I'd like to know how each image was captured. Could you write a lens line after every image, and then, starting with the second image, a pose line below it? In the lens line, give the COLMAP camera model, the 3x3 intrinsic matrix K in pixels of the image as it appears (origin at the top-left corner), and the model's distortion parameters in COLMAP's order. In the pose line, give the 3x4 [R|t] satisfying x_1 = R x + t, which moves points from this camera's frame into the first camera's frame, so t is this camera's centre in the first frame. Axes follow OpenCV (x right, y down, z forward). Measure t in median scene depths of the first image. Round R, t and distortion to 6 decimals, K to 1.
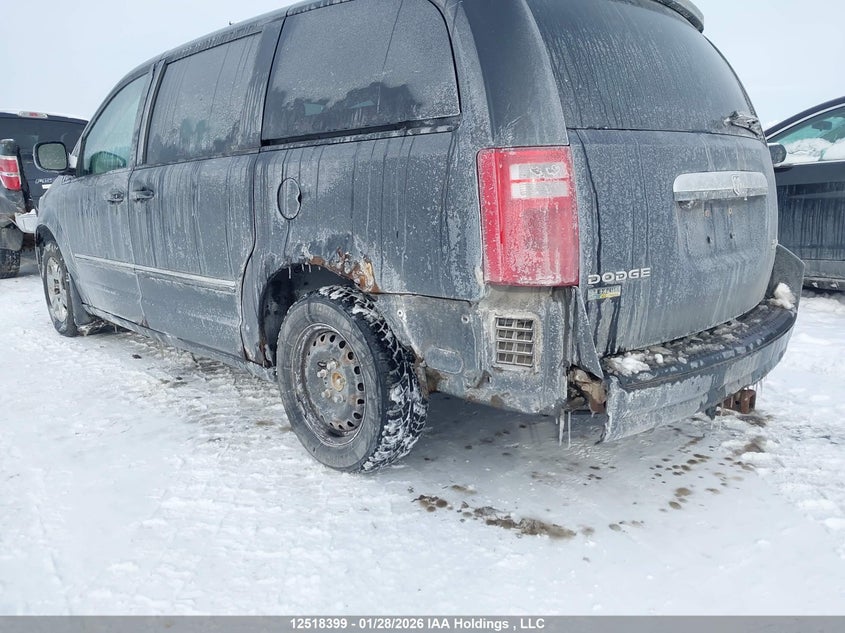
lens RADIAL K [[722.5, 0, 422.5], [0, 722.5, 316.5], [0, 0, 1]] dist [0.123492, -0.264113]
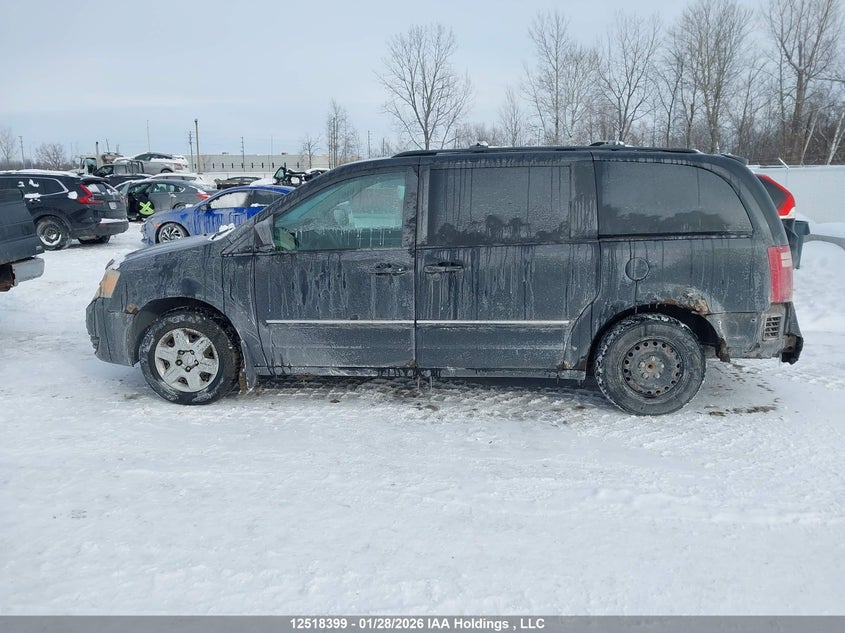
lens RADIAL K [[722.5, 0, 422.5], [0, 722.5, 316.5], [0, 0, 1]] dist [0.123492, -0.264113]
pose [[0.688455, -0.112082, 0.716566, -1.931341], [0.120563, 0.991927, 0.039319, -0.188693], [-0.715188, 0.059322, 0.696410, 0.139780]]
